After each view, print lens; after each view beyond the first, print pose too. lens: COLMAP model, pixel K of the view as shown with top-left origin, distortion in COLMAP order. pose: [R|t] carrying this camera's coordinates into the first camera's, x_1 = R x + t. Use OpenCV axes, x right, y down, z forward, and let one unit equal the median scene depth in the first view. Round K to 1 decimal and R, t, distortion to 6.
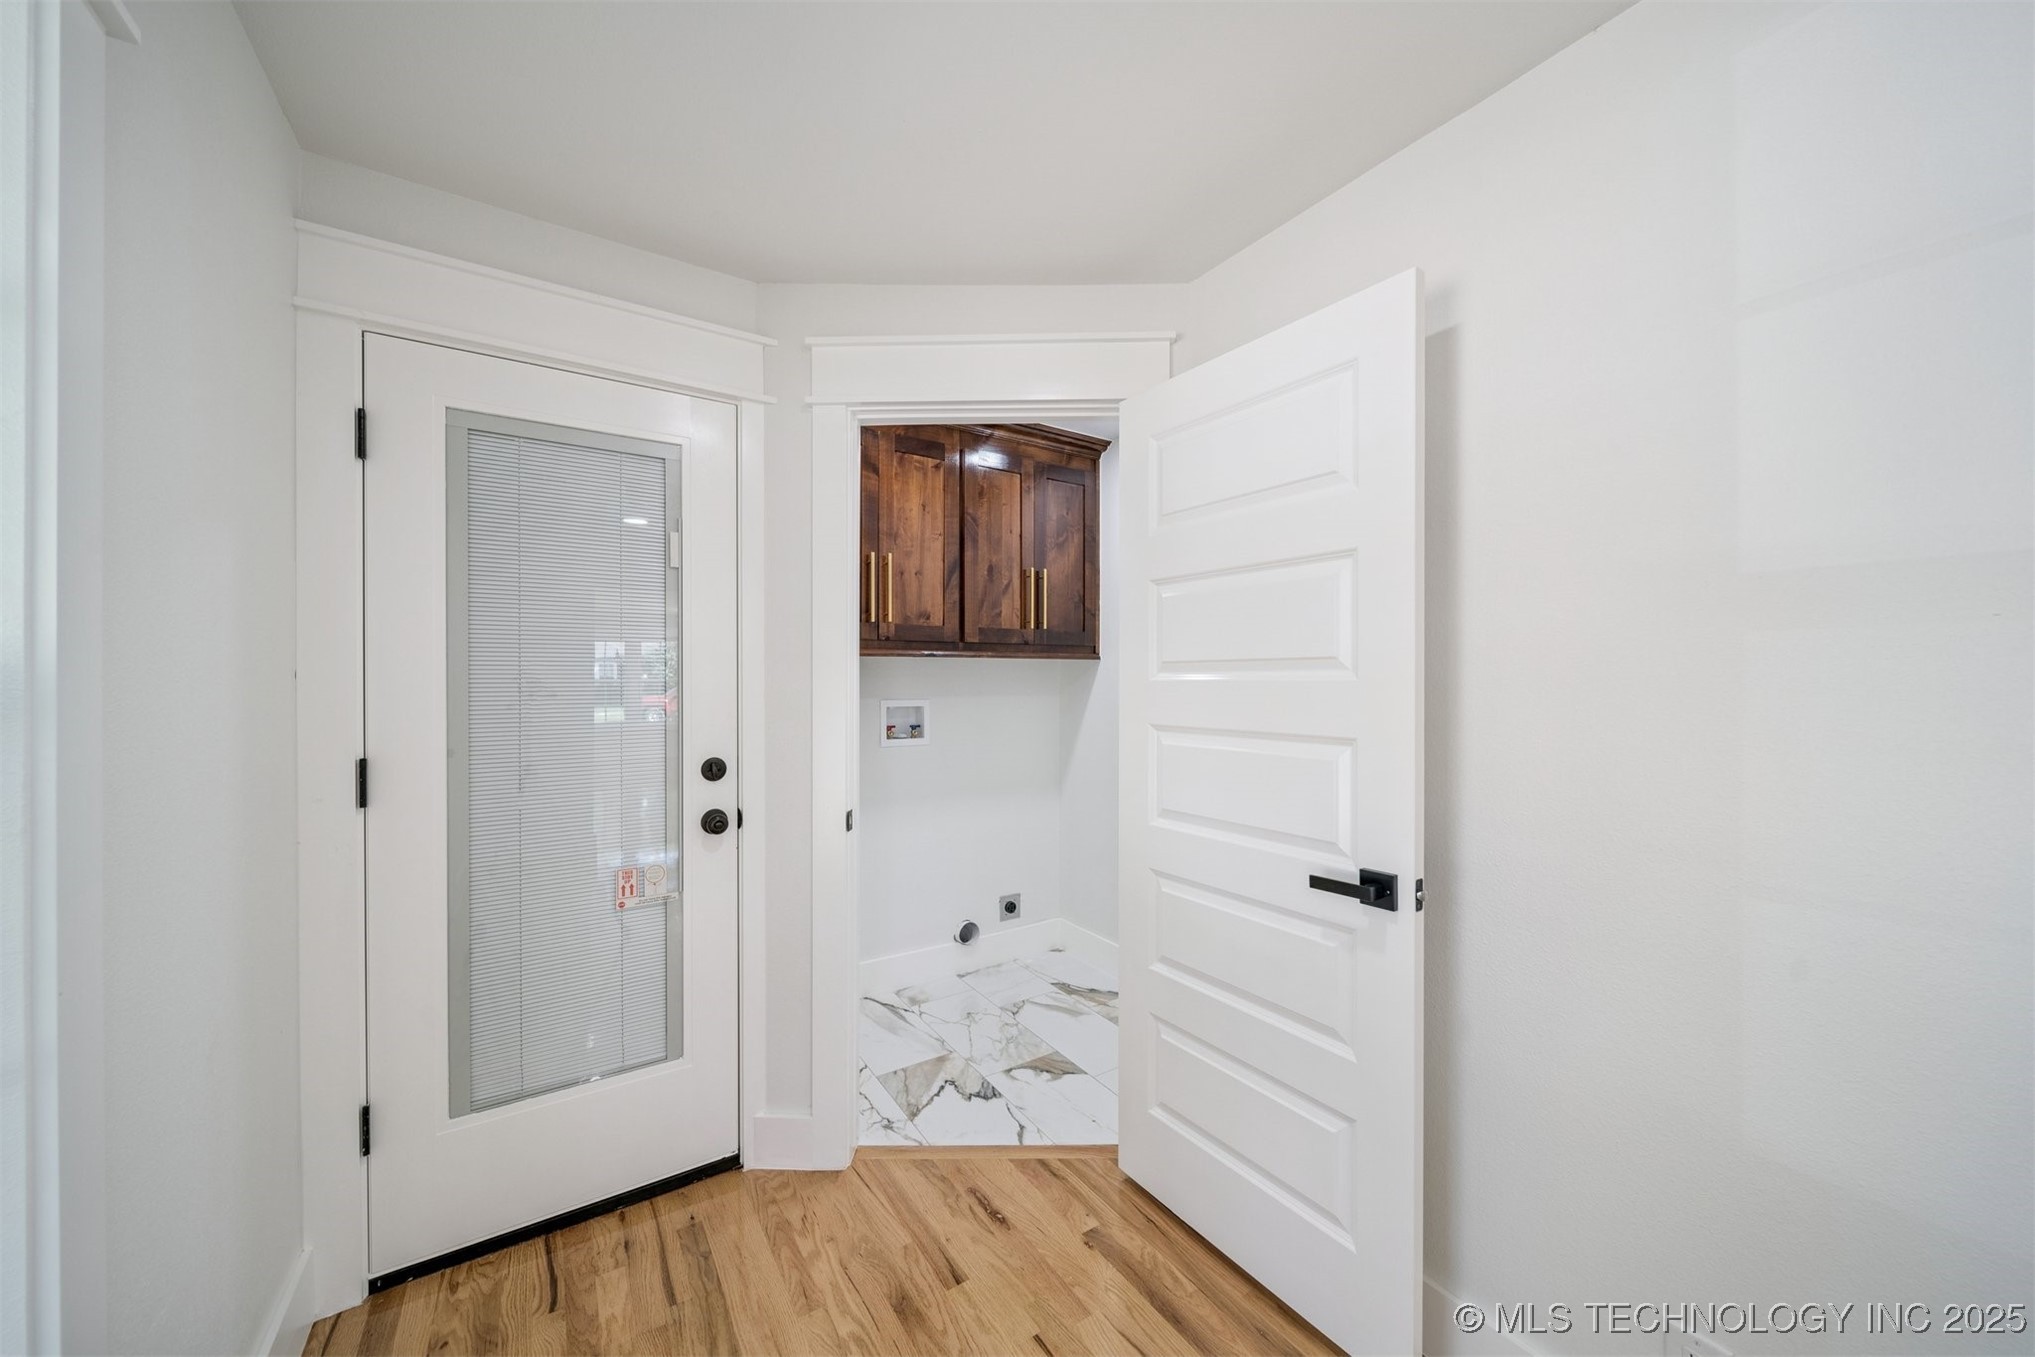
lens RADIAL K [[711.3, 0, 1019.3], [0, 711.3, 684.7], [0, 0, 1]] dist [-0.001700, -0.000226]
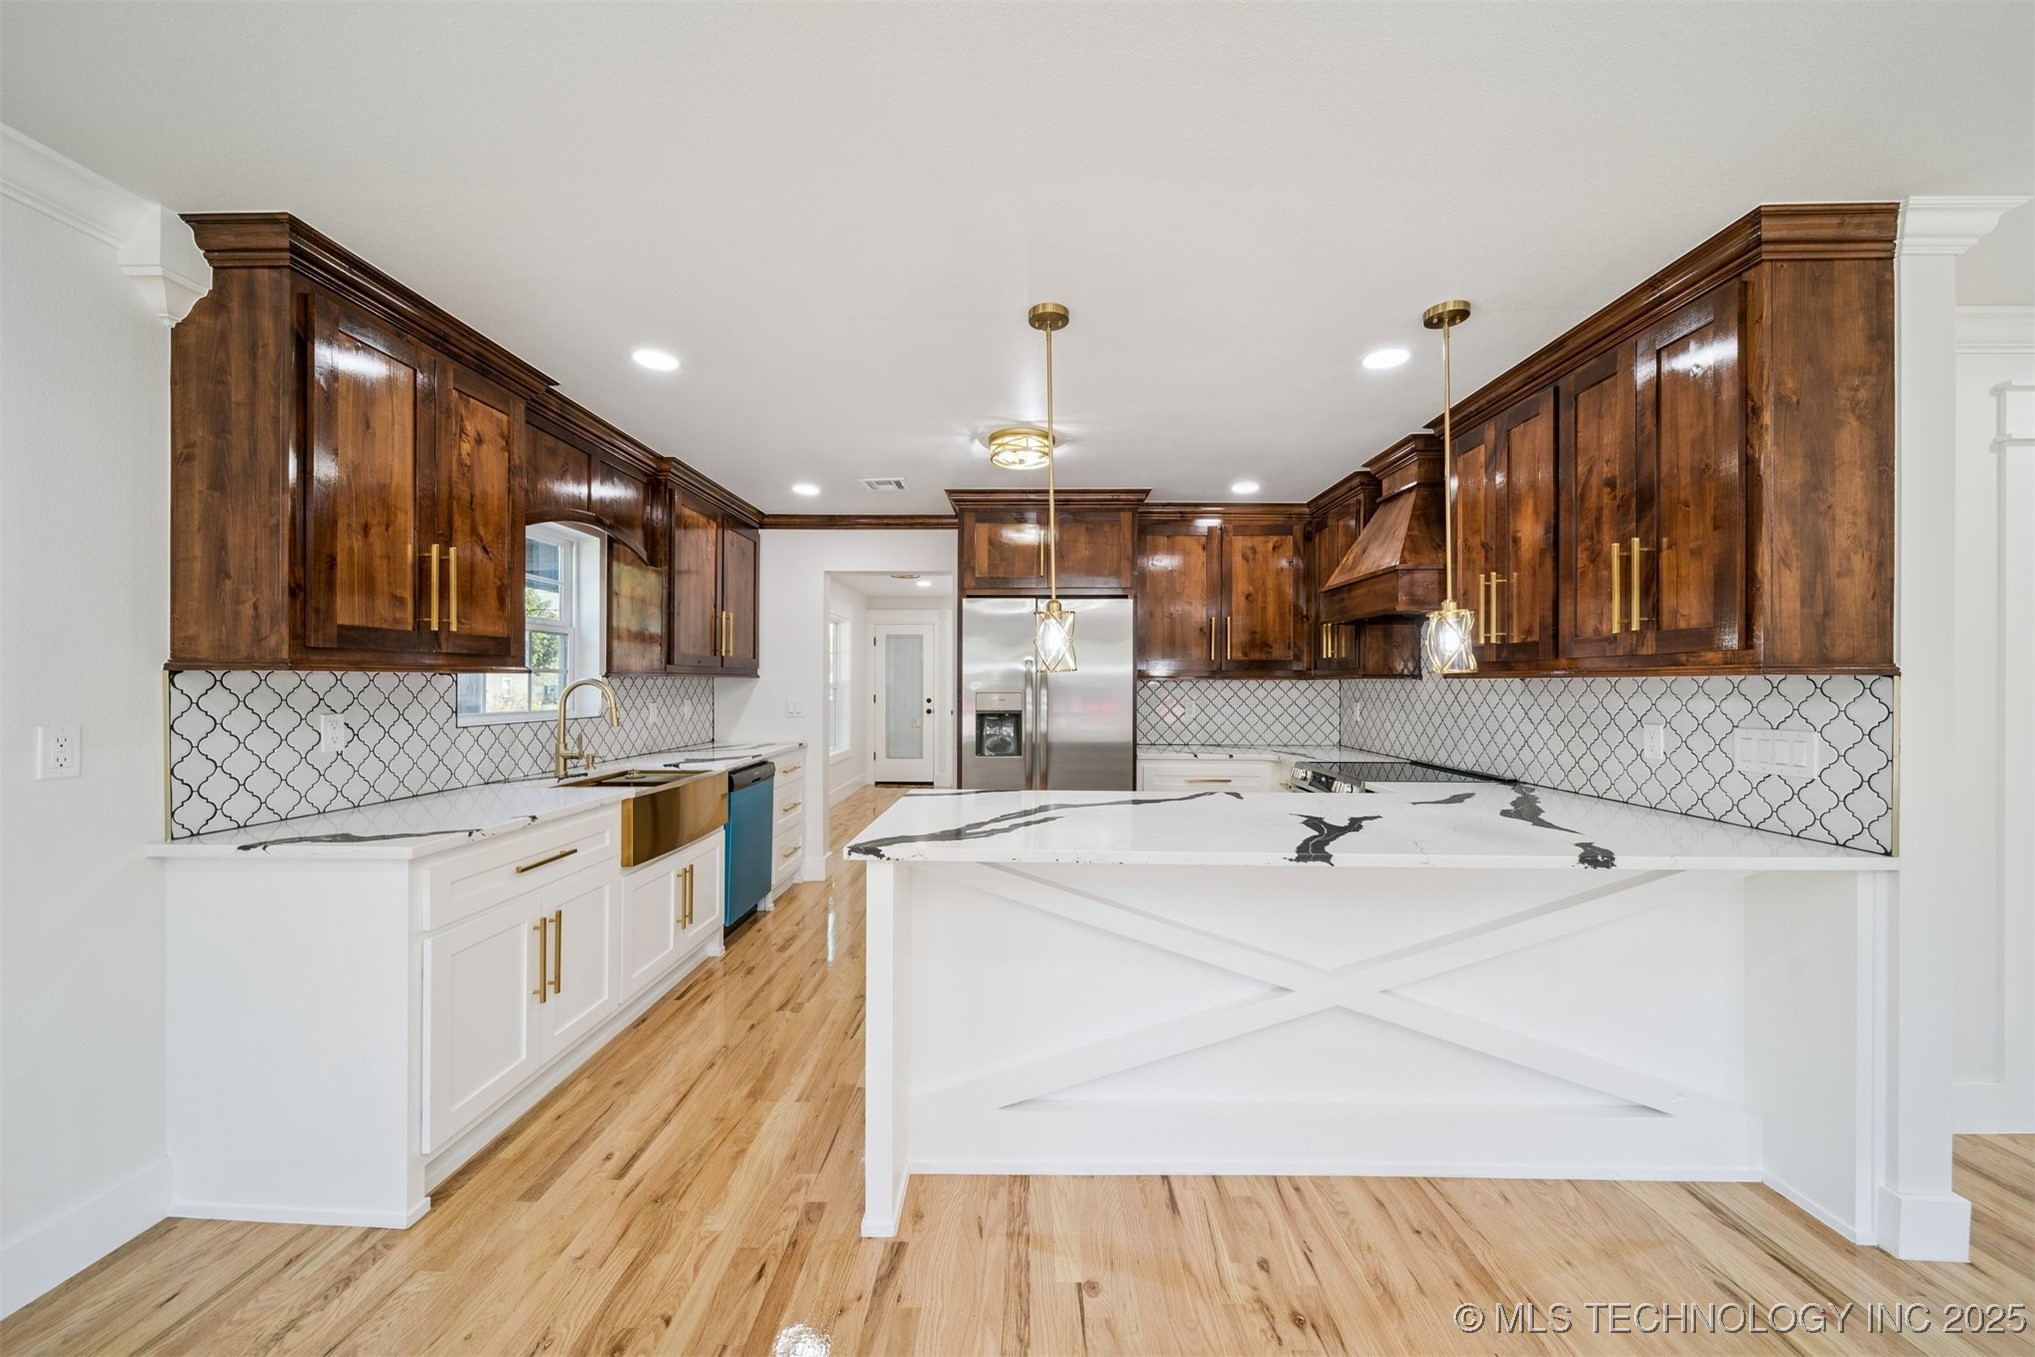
lens RADIAL K [[711.3, 0, 1019.3], [0, 711.3, 684.7], [0, 0, 1]] dist [-0.001700, -0.000226]
pose [[0.832932, 0.005846, -0.553345, 2.795387], [-0.009097, 0.999954, -0.003128, 0.022093], [0.553301, 0.007640, 0.832946, -2.727038]]
